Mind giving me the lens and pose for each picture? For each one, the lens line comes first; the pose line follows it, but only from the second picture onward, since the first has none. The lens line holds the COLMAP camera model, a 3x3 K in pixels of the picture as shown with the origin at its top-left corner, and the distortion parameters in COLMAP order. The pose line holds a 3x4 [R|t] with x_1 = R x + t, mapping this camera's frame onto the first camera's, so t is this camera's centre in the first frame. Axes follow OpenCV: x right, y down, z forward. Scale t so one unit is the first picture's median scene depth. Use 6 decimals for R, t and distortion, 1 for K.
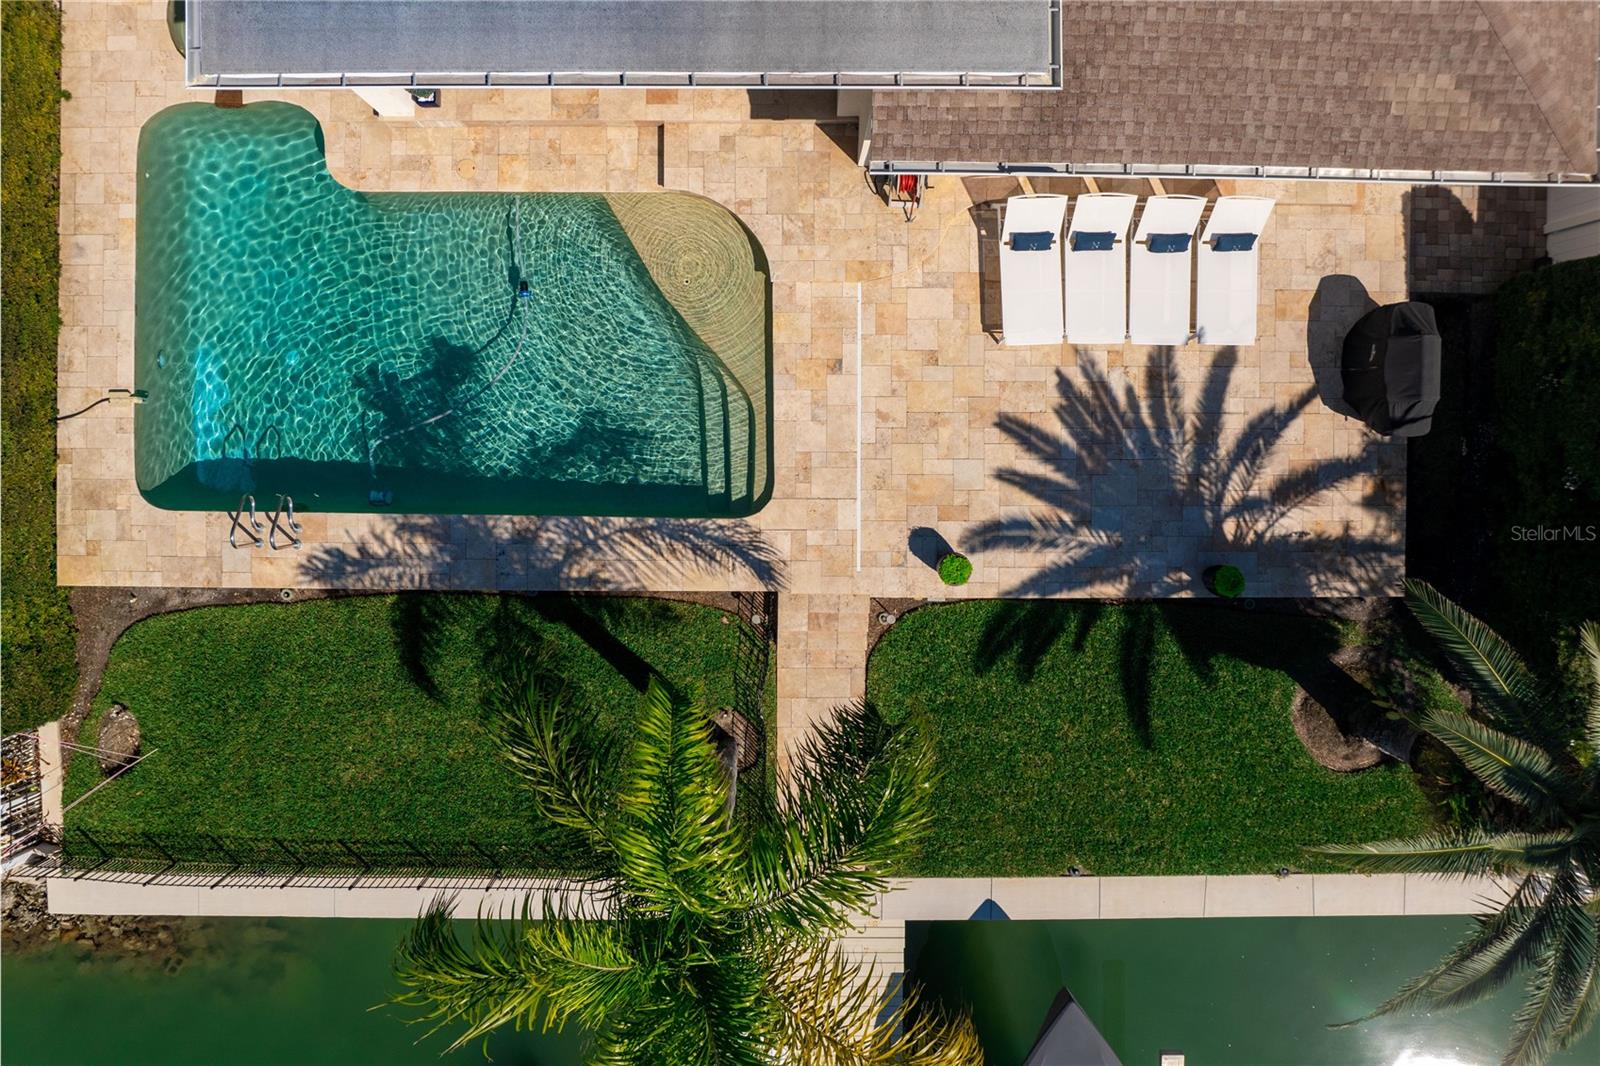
lens RADIAL K [[1136.7, 0, 790.9], [0, 1136.7, 485.3], [0, 0, 1]] dist [-0.060385, 0.037881]
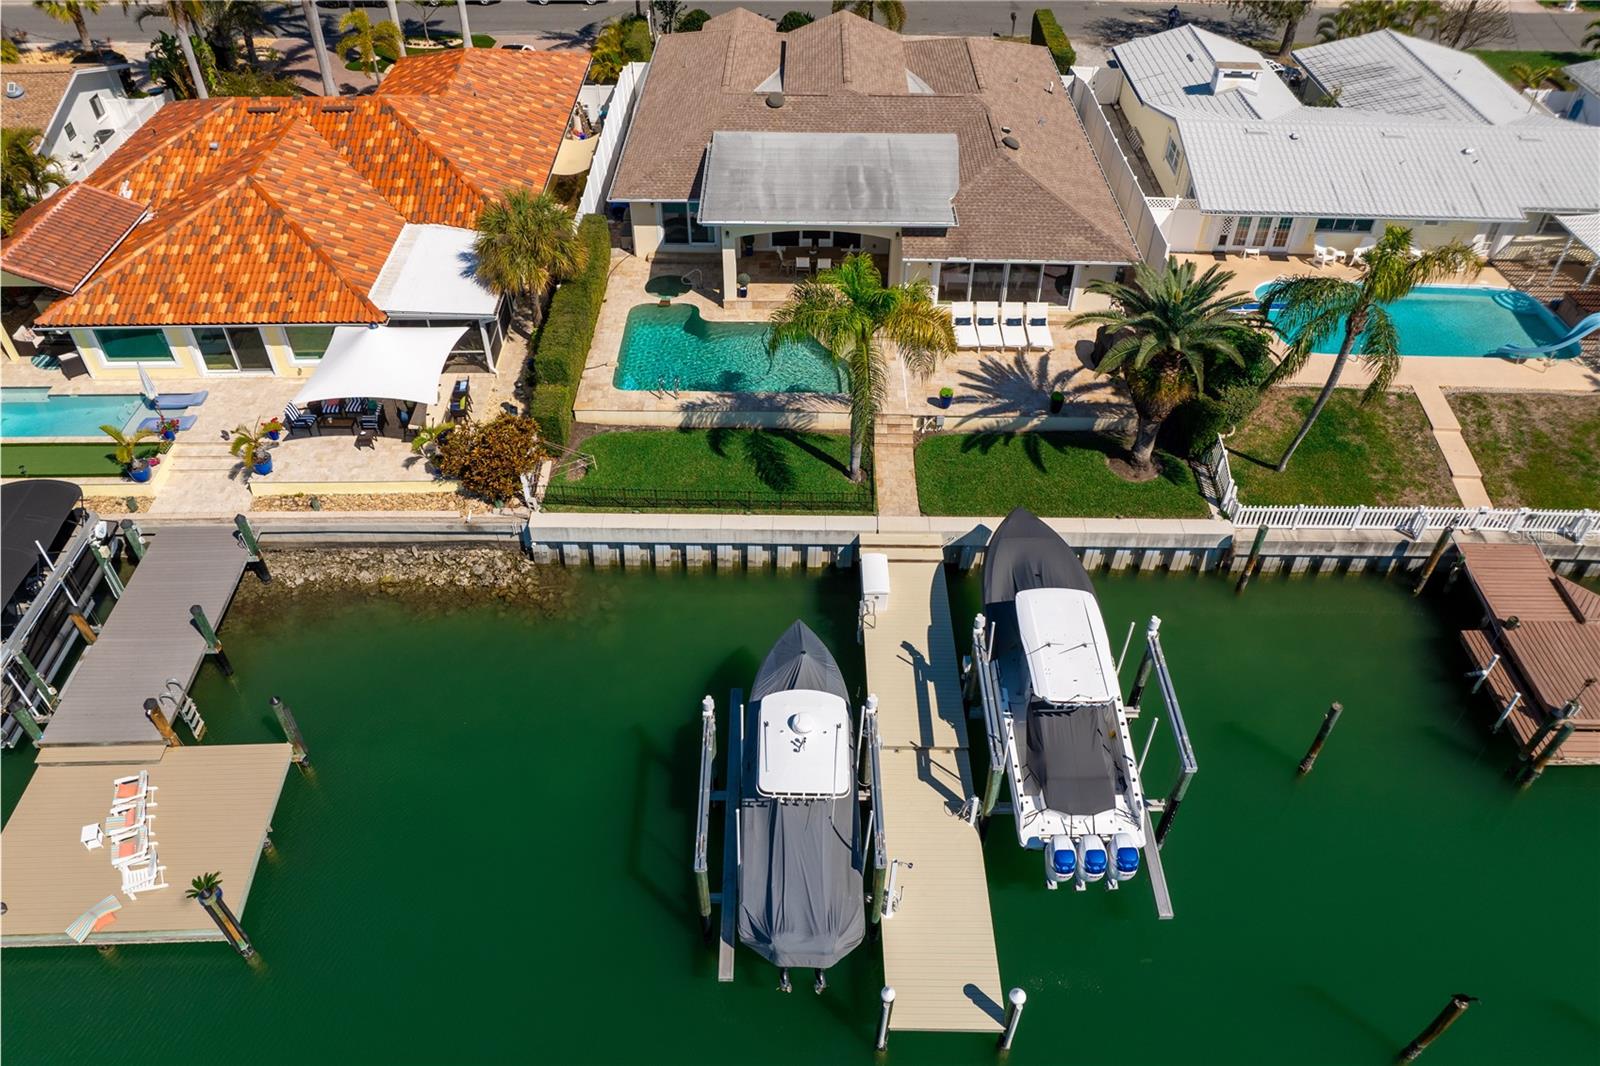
lens RADIAL K [[1098.7, 0, 800.0], [0, 1098.7, 533.0], [0, 0, 1]] dist [-0.038786, -0.000409]
pose [[0.999995, 0.002362, -0.001921, -0.164207], [-0.003018, 0.687081, -0.726574, 1.964987], [-0.000396, 0.726577, 0.687085, -0.416983]]
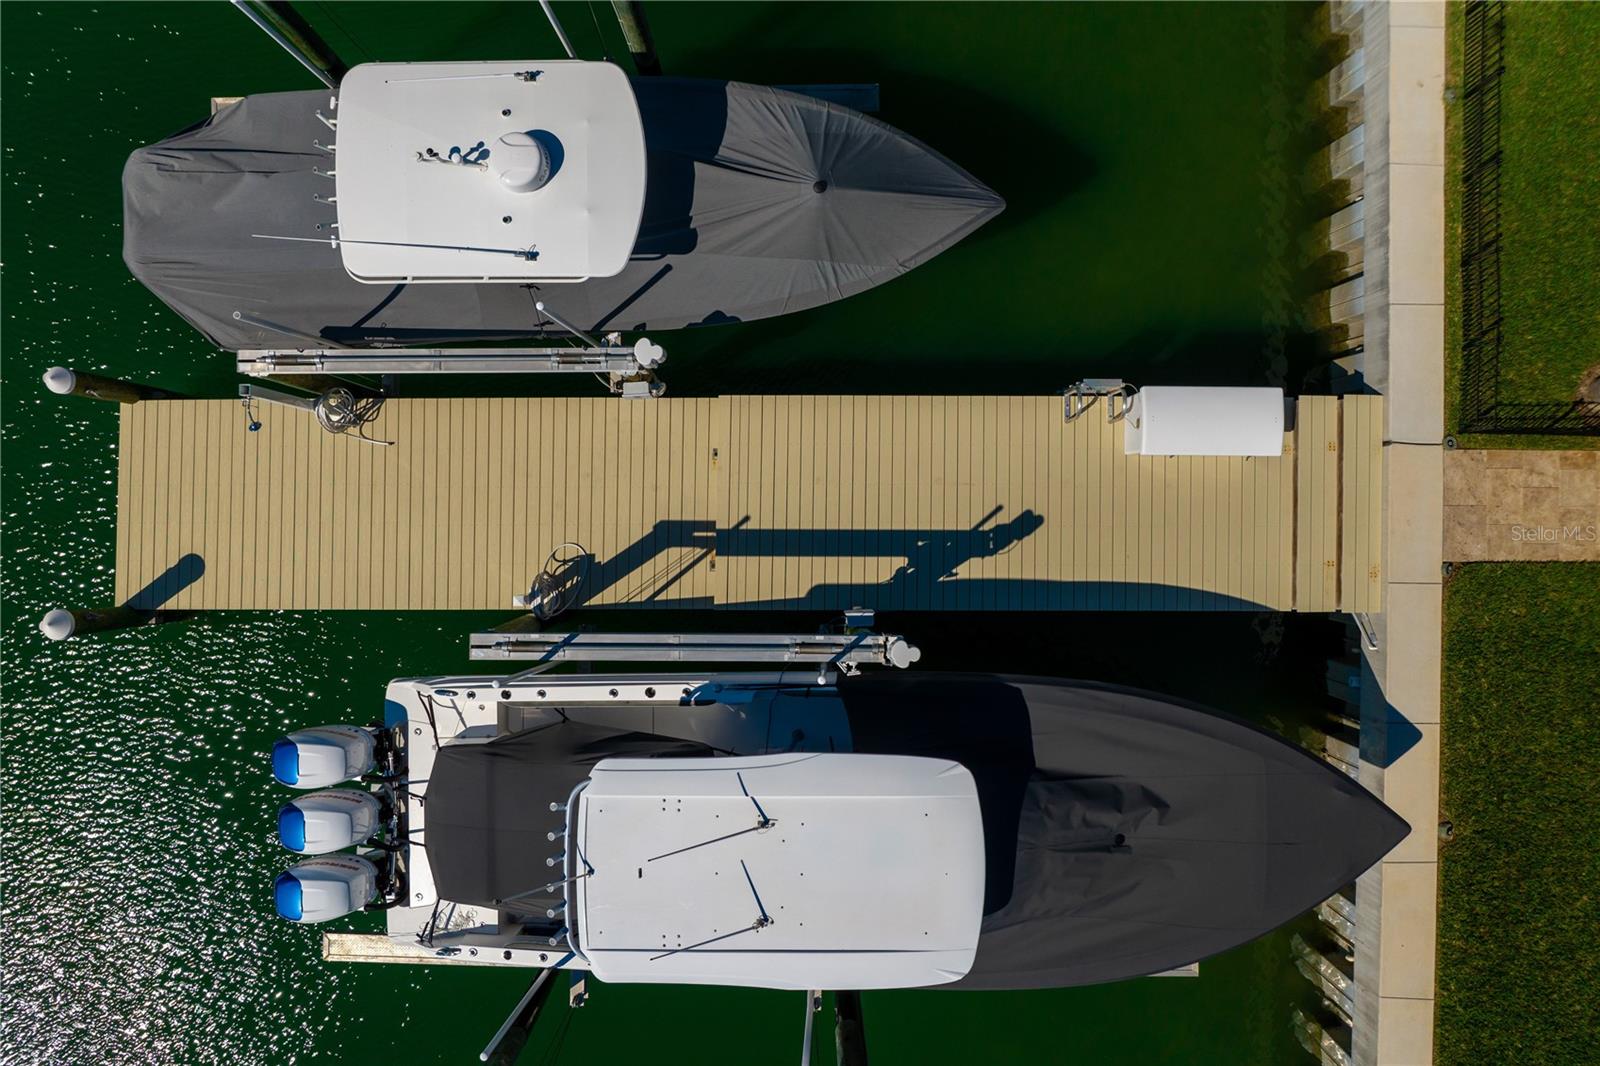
lens RADIAL K [[1098.7, 0, 800.0], [0, 1098.7, 533.0], [0, 0, 1]] dist [-0.038786, -0.000409]
pose [[-0.002565, 0.999901, -0.013813, 0.061286], [-0.999711, -0.002894, -0.023846, 0.852764], [-0.023883, 0.013747, 0.999620, 0.243131]]
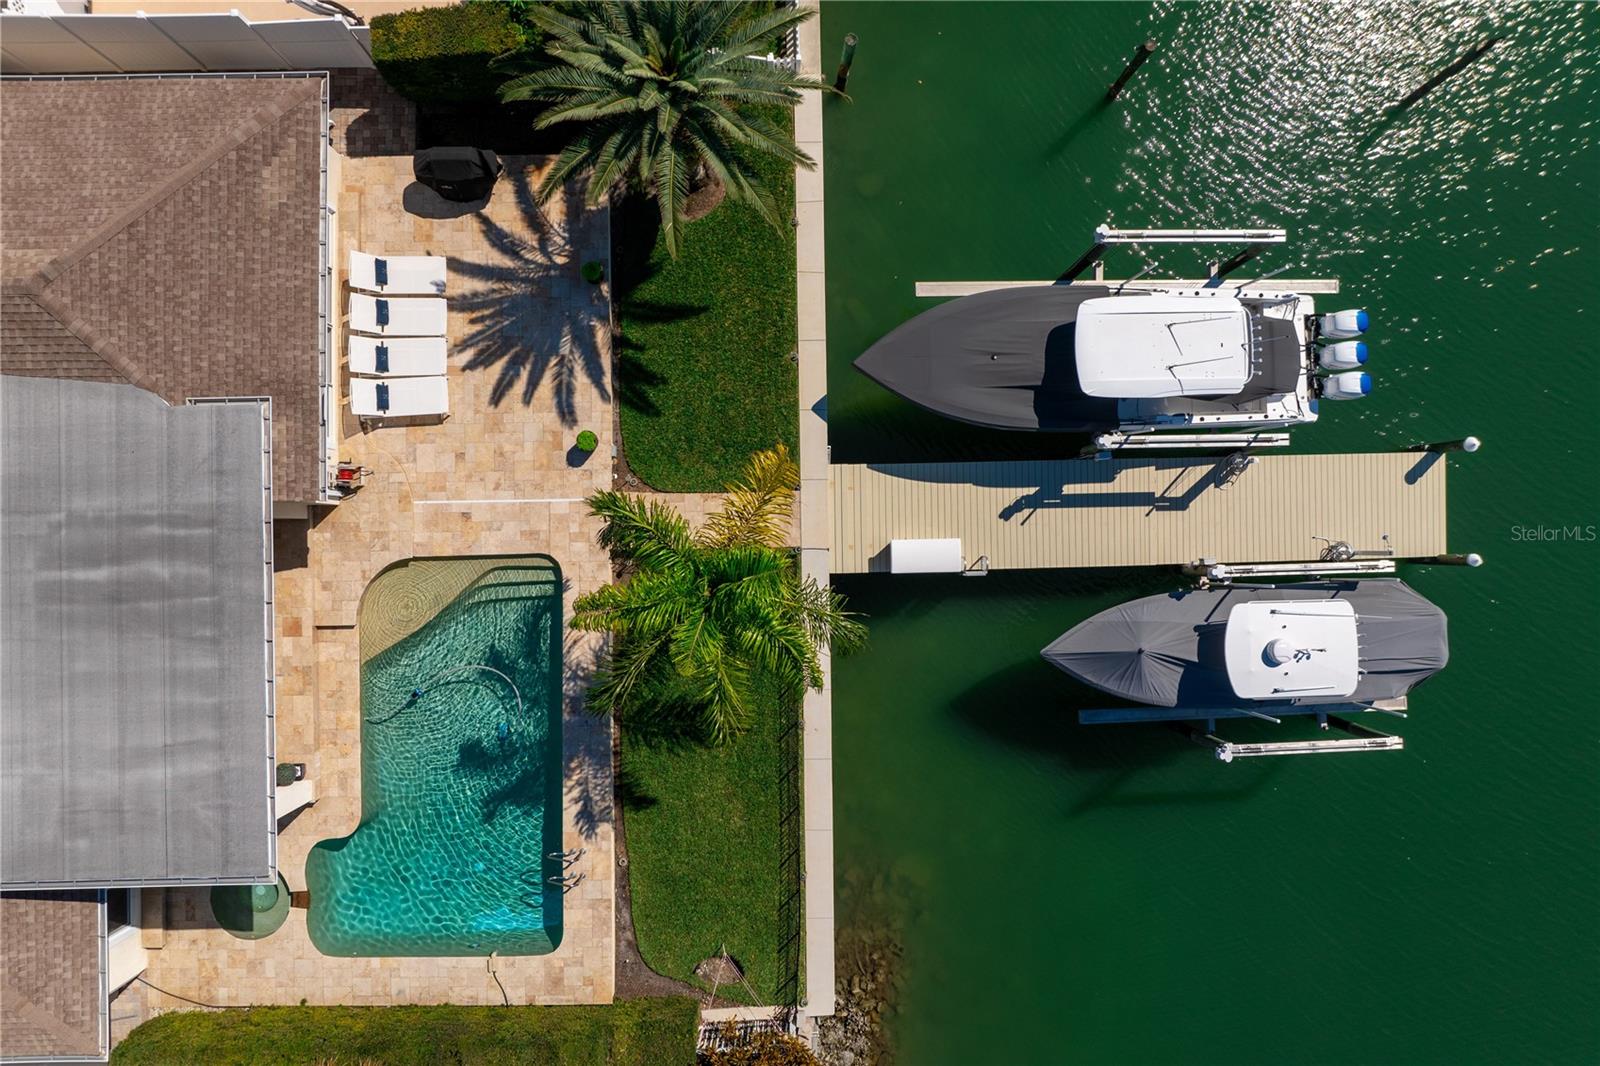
lens RADIAL K [[1098.7, 0, 800.0], [0, 1098.7, 533.0], [0, 0, 1]] dist [-0.038786, -0.000409]
pose [[-0.018770, -0.999800, 0.006961, -0.004042], [0.999691, -0.018654, 0.016417, 0.342474], [-0.016283, 0.007267, 0.999841, -0.557427]]
